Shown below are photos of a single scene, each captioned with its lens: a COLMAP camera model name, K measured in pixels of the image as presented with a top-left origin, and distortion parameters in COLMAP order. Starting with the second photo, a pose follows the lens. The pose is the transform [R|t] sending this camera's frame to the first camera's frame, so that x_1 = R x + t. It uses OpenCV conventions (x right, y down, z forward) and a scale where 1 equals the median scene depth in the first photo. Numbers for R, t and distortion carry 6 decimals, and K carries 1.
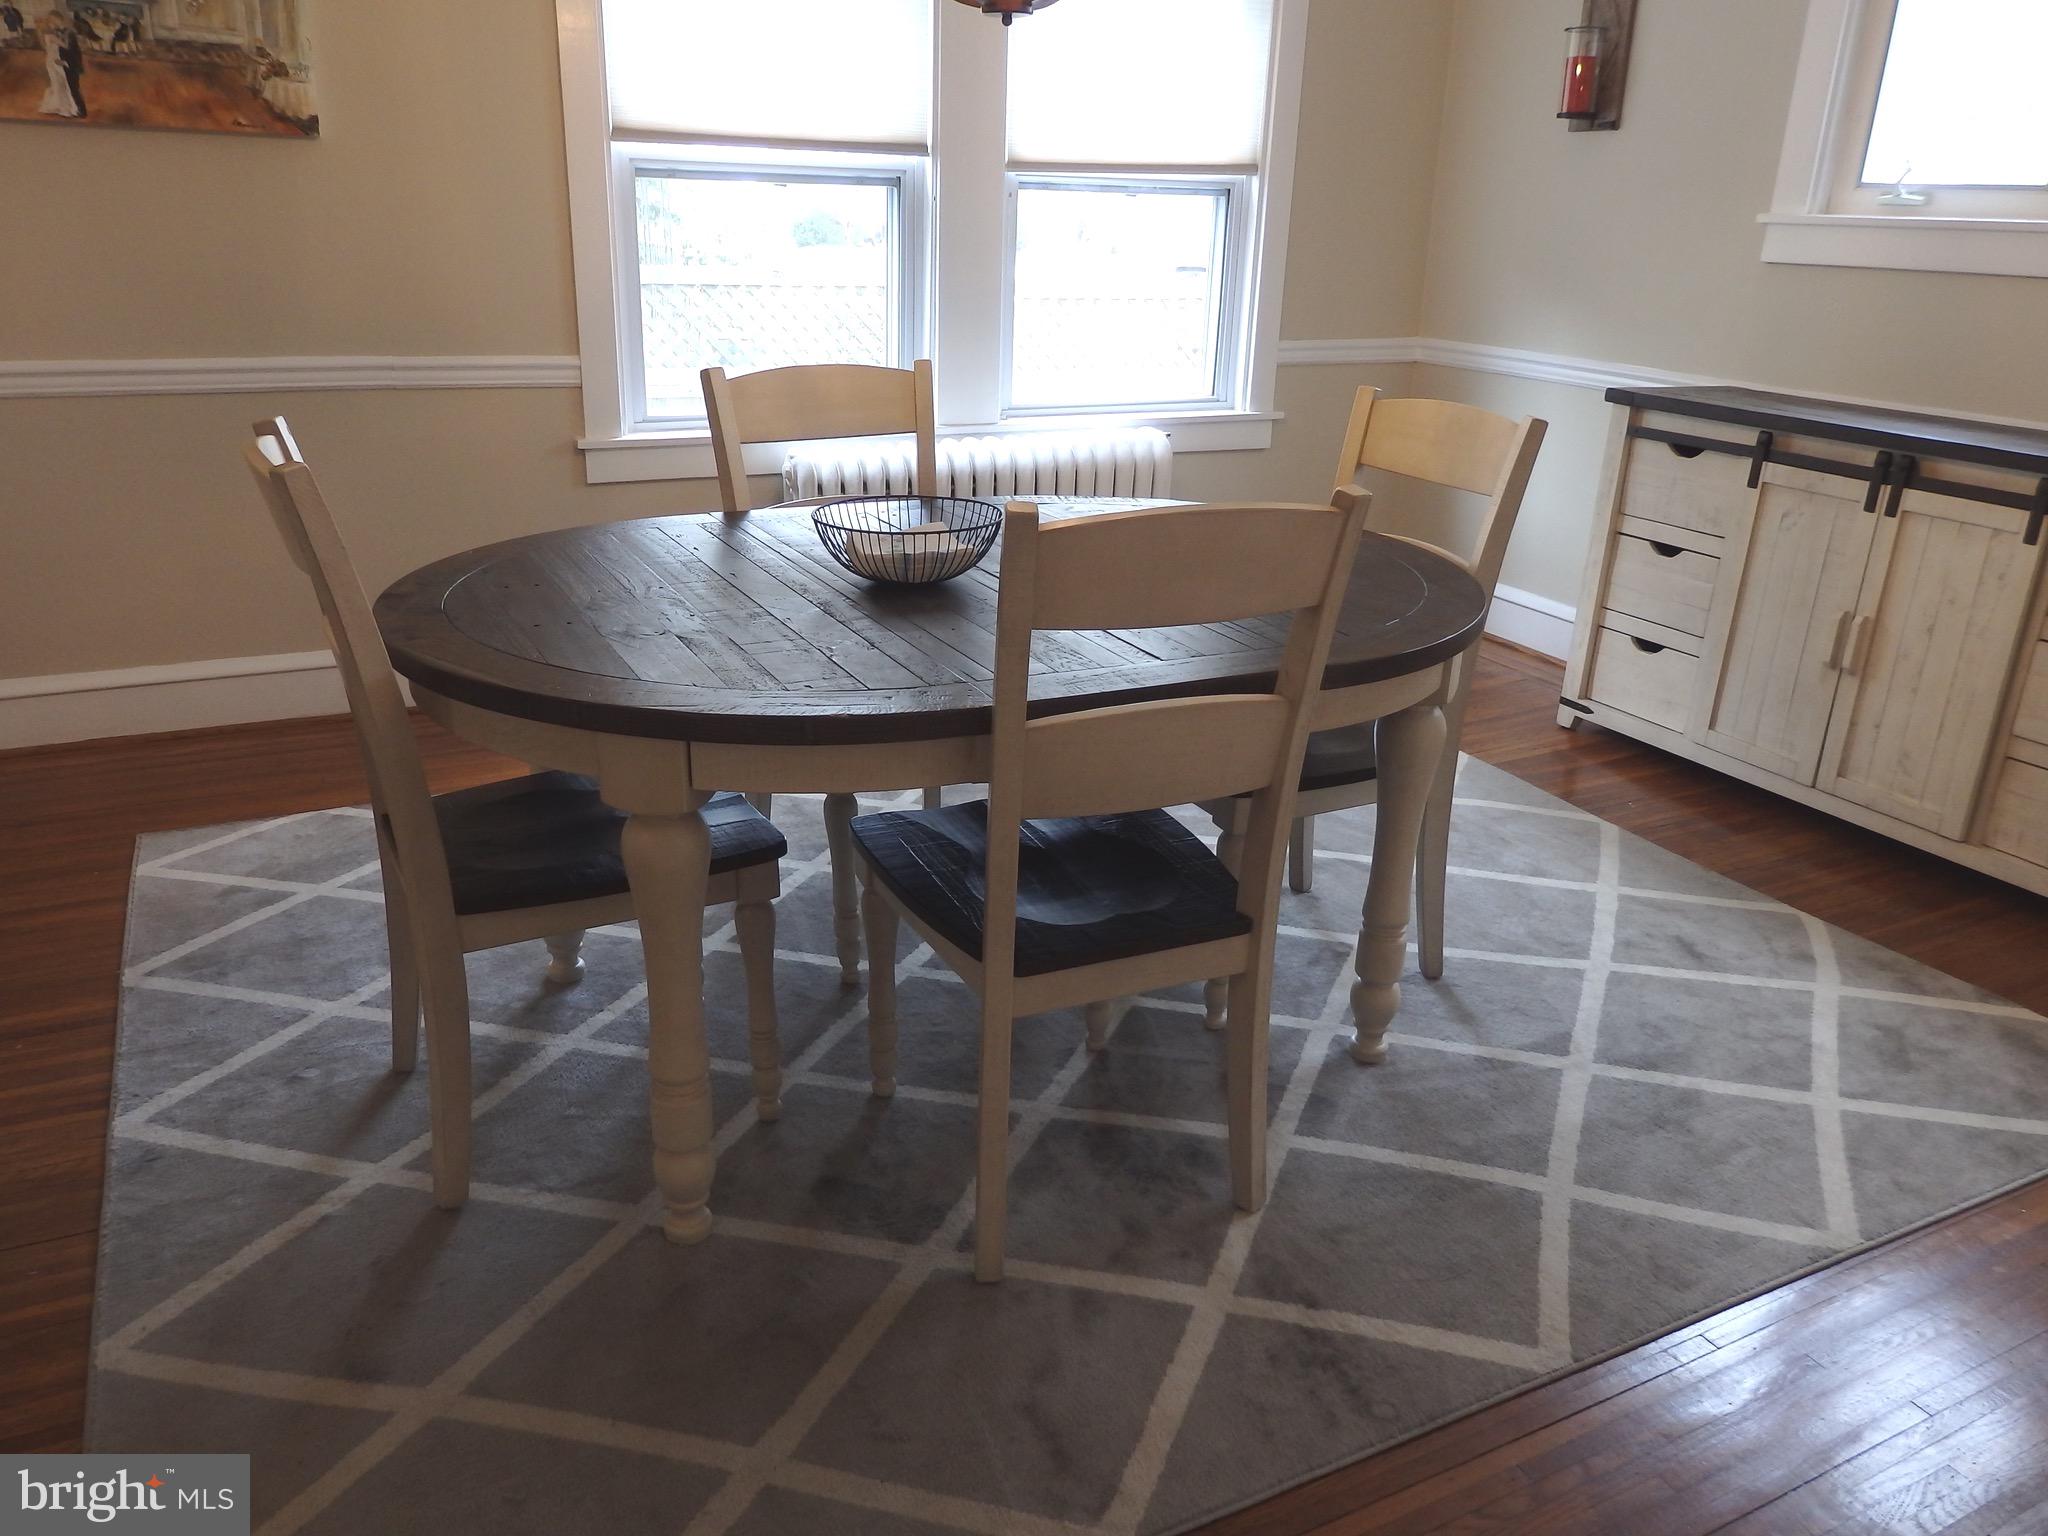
lens RADIAL K [[1503.3, 0, 1020.3], [0, 1503.3, 766.4], [0, 0, 1]] dist [-0.002535, -0.002737]
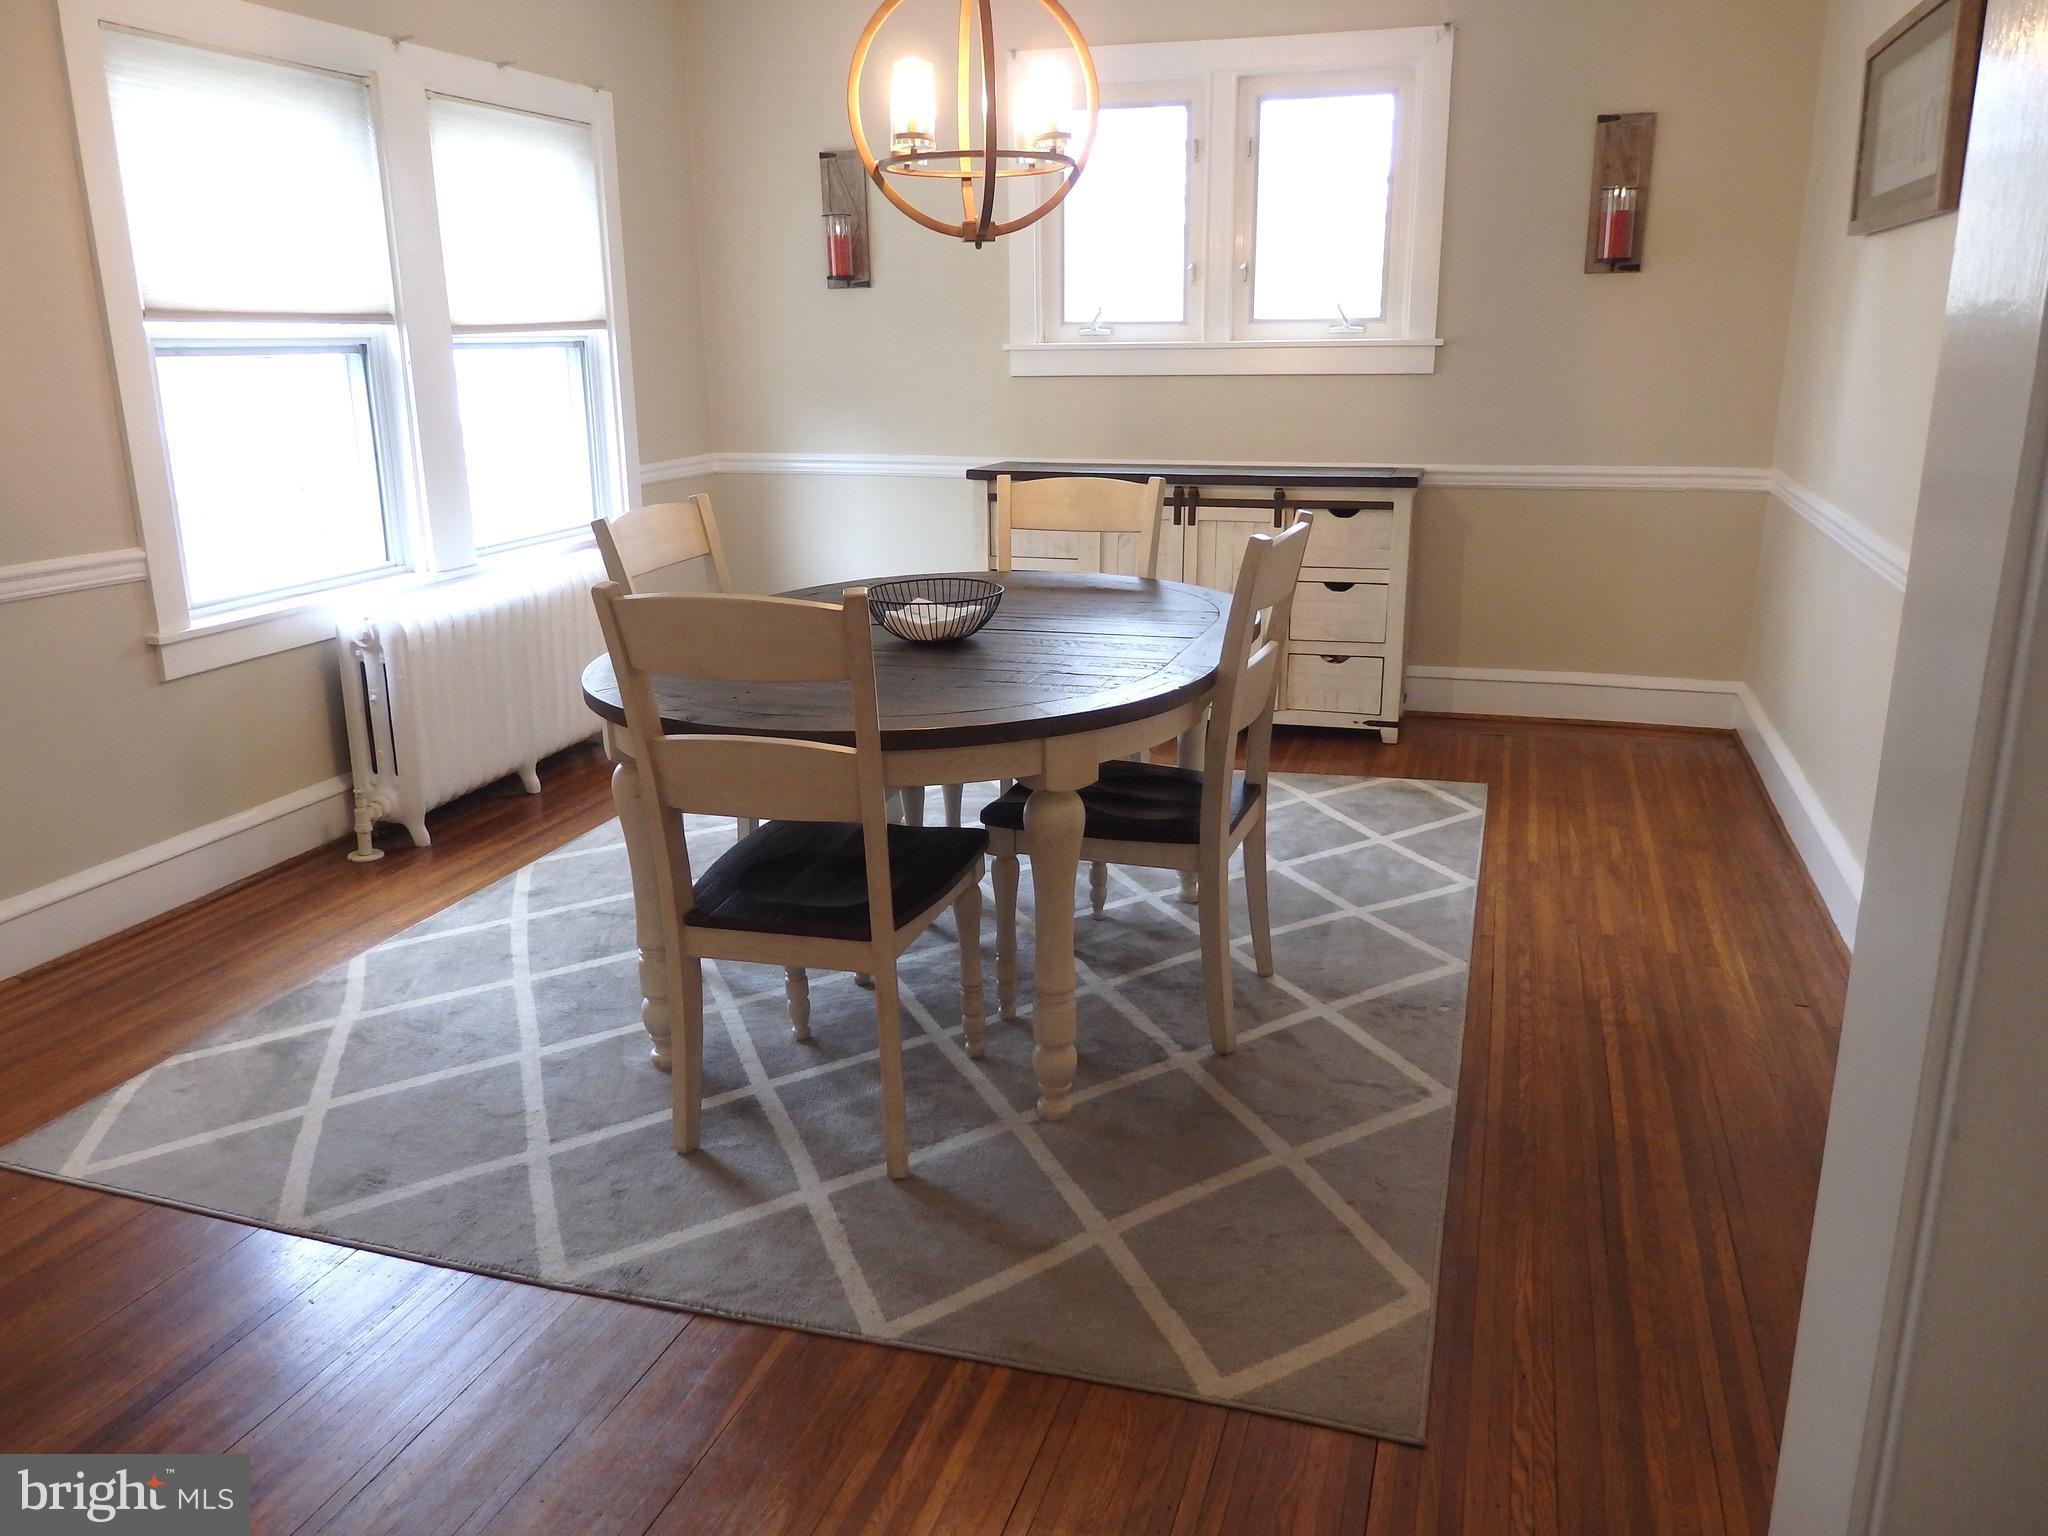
lens RADIAL K [[1503.3, 0, 1022.2], [0, 1503.3, 765.0], [0, 0, 1]] dist [-0.002535, -0.002737]
pose [[0.700160, -0.231387, 0.675452, -0.677935], [0.280796, 0.959036, 0.037466, -0.031607], [-0.656452, 0.163432, 0.736451, -0.019560]]
